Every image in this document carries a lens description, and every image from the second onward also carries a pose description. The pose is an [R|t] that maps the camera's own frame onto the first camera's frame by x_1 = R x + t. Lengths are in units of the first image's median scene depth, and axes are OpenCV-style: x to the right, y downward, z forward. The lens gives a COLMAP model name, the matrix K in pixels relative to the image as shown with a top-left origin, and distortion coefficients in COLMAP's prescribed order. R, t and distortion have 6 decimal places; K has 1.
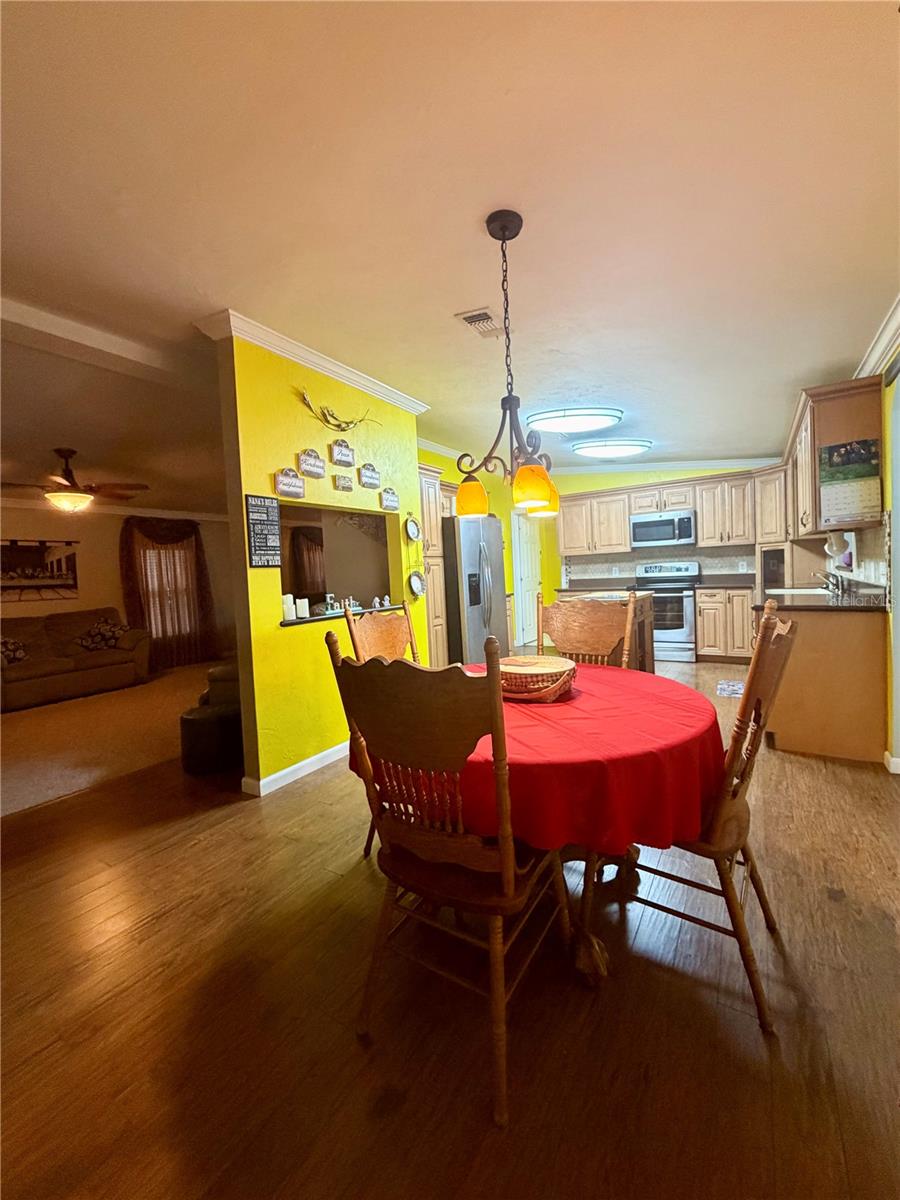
lens RADIAL K [[481.3, 0, 449.8], [0, 481.3, 595.9], [0, 0, 1]] dist [0.000516, 0.000851]
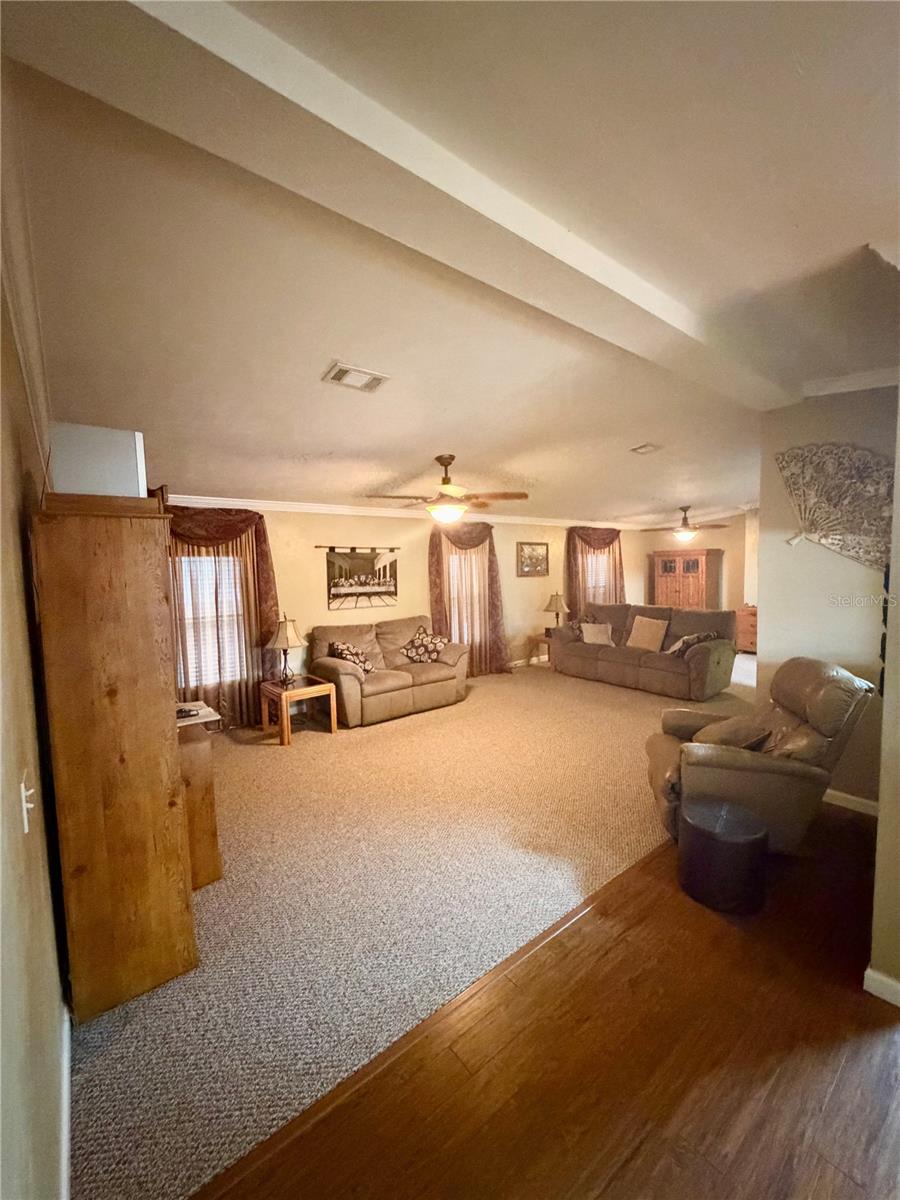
lens RADIAL K [[481.3, 0, 447.3], [0, 481.3, 602.9], [0, 0, 1]] dist [0.000516, 0.000851]
pose [[0.942283, 0.057915, -0.329771, -0.368331], [-0.044301, 0.997833, 0.048655, -0.055740], [0.331874, -0.031238, 0.942806, 0.108117]]
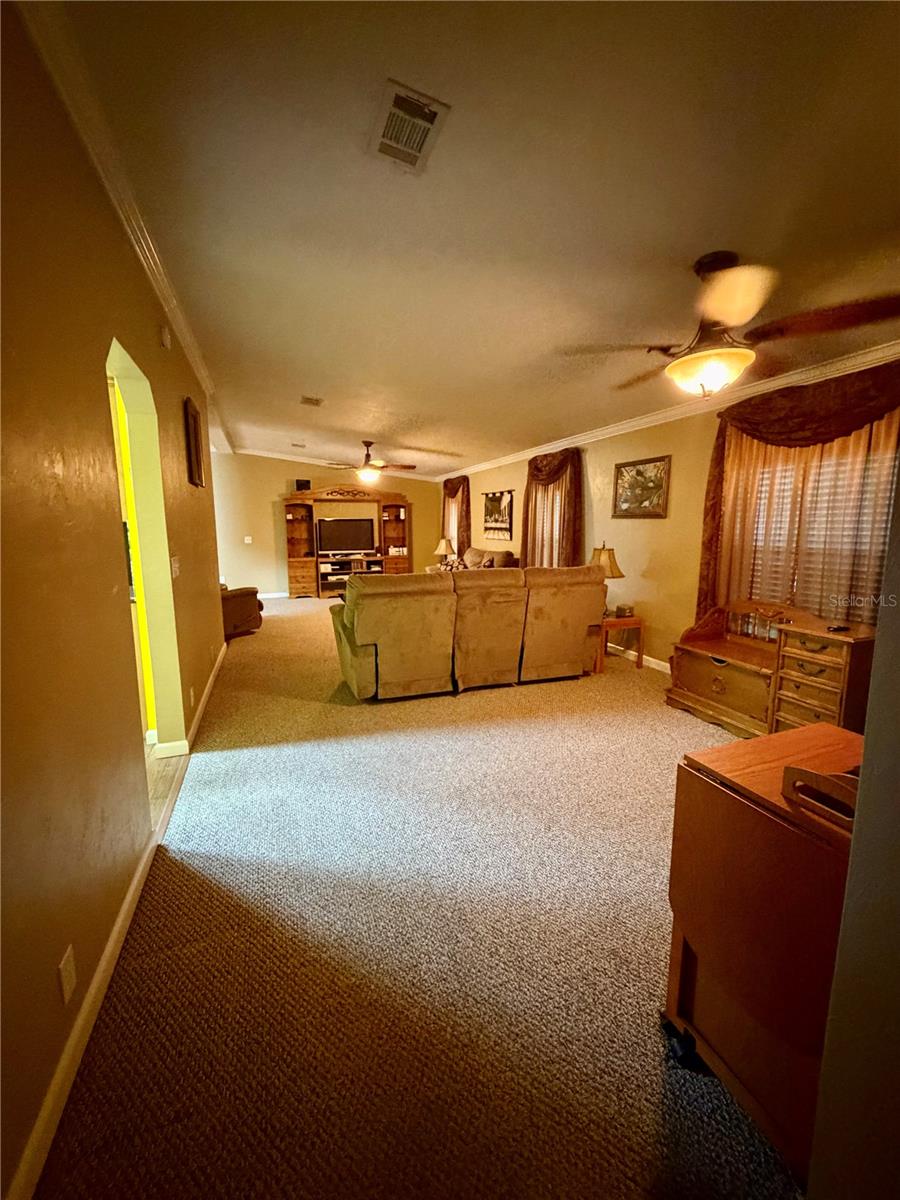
lens RADIAL K [[481.3, 0, 447.5], [0, 481.3, 598.4], [0, 0, 1]] dist [0.000516, 0.000851]
pose [[-0.607882, 0.175726, -0.774338, 0.247328], [-0.000513, 0.975116, 0.221694, -0.121327], [0.794027, 0.135161, -0.592666, 1.670805]]
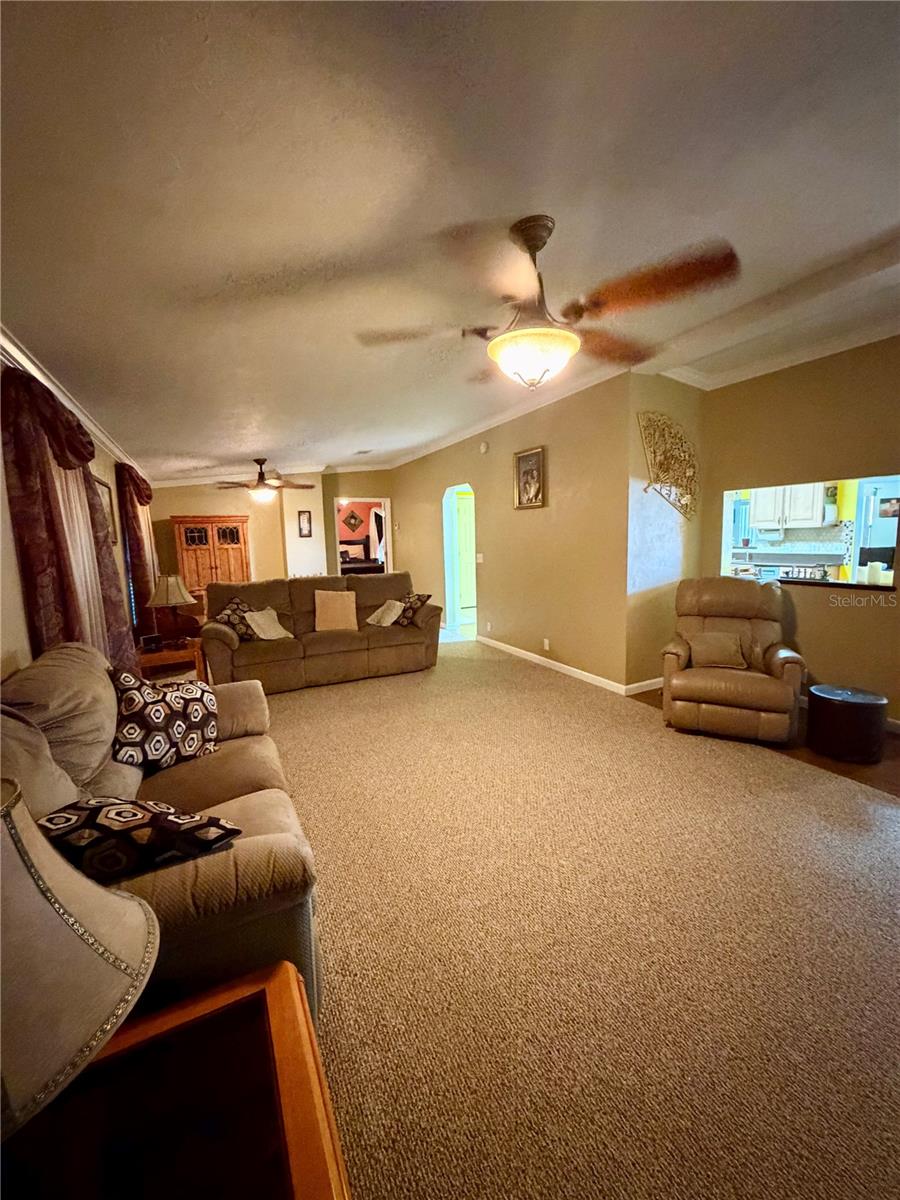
lens RADIAL K [[481.3, 0, 447.8], [0, 481.3, 601.1], [0, 0, 1]] dist [0.000516, 0.000851]
pose [[0.520588, -0.076158, 0.850405, -0.911235], [0.045556, 0.997073, 0.061405, -0.015461], [-0.852592, 0.006774, 0.522534, 0.650346]]
